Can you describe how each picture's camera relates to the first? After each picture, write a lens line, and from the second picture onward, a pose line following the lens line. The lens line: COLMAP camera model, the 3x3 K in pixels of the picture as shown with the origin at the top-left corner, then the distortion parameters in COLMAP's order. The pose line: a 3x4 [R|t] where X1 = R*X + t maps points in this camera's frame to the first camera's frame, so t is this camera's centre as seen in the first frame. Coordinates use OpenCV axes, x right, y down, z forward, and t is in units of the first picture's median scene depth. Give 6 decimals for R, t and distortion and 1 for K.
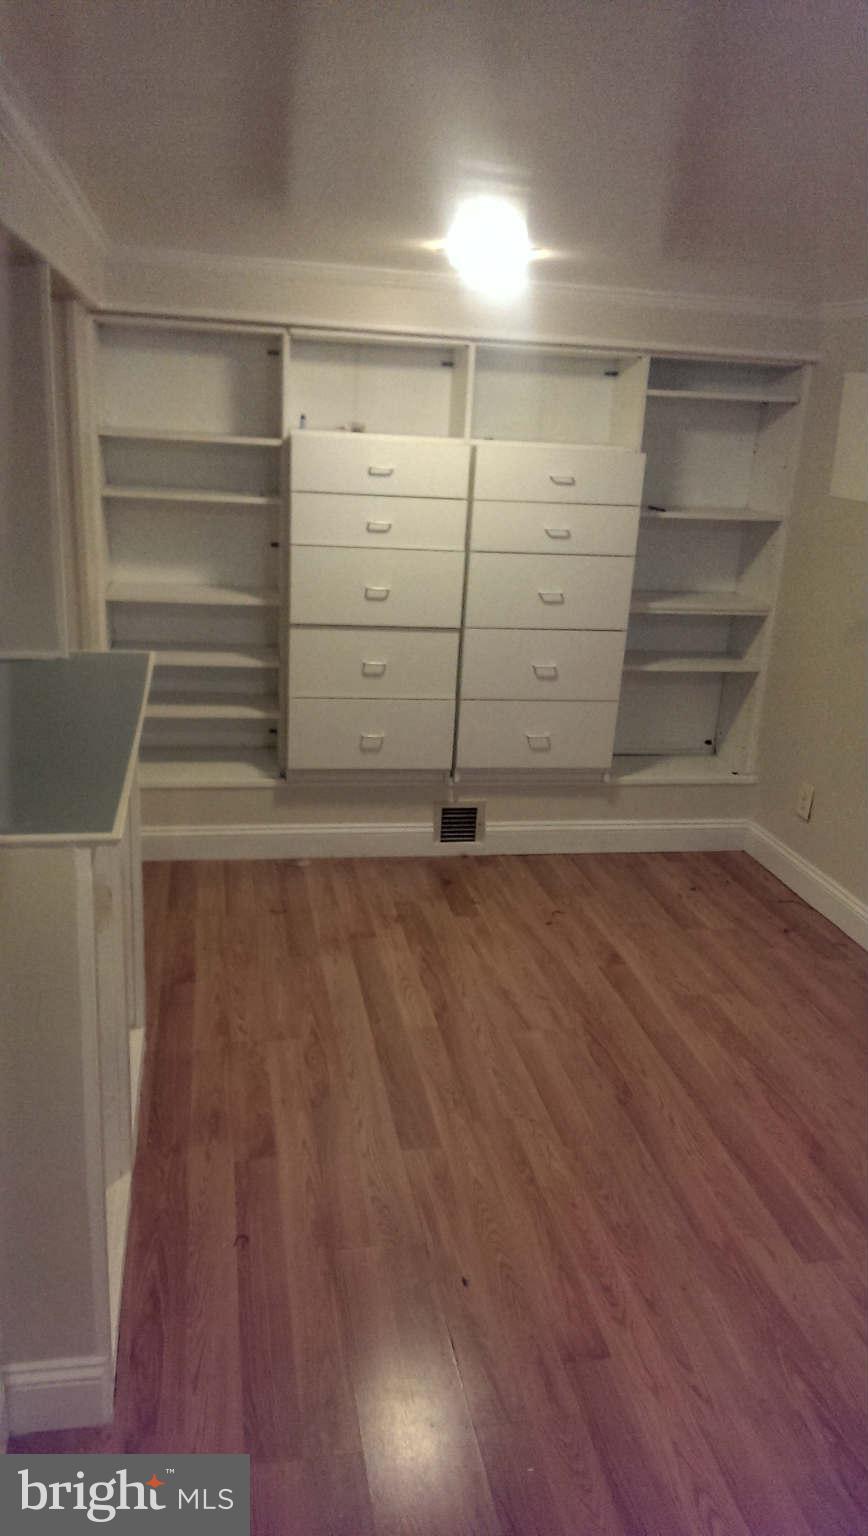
lens RADIAL K [[1147.5, 0, 431.0], [0, 1147.5, 768.6], [0, 0, 1]] dist [-0.037193, -0.006917]
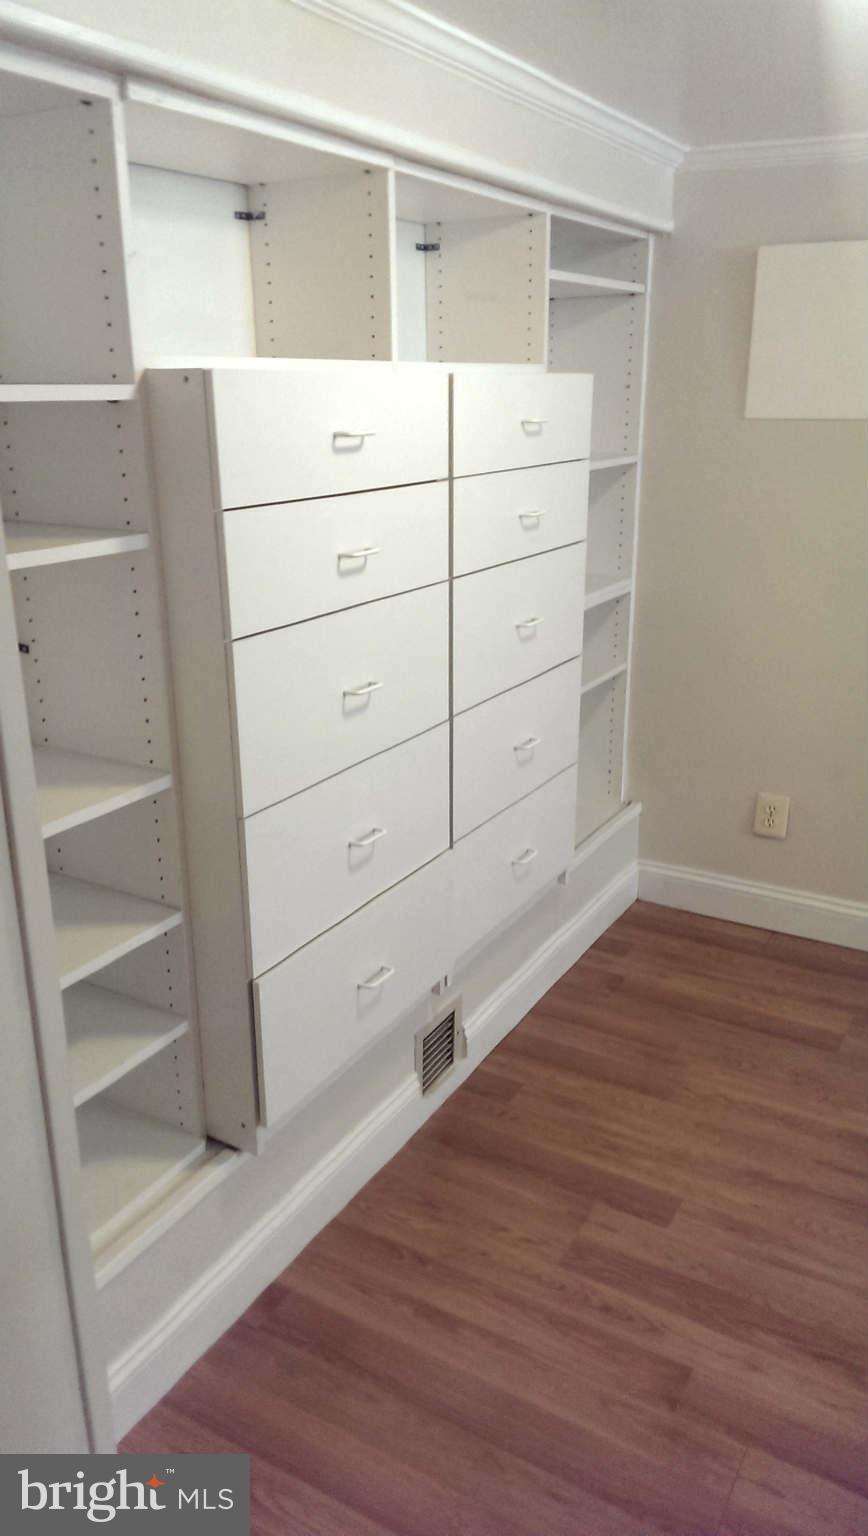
lens RADIAL K [[1131.1, 0, 436.3], [0, 1131.1, 726.4], [0, 0, 1]] dist [0.087753, -0.173825]
pose [[0.653279, -0.270166, 0.707274, -0.363483], [0.256739, 0.957867, 0.128749, -0.194898], [-0.712258, 0.097476, 0.695117, 0.651589]]
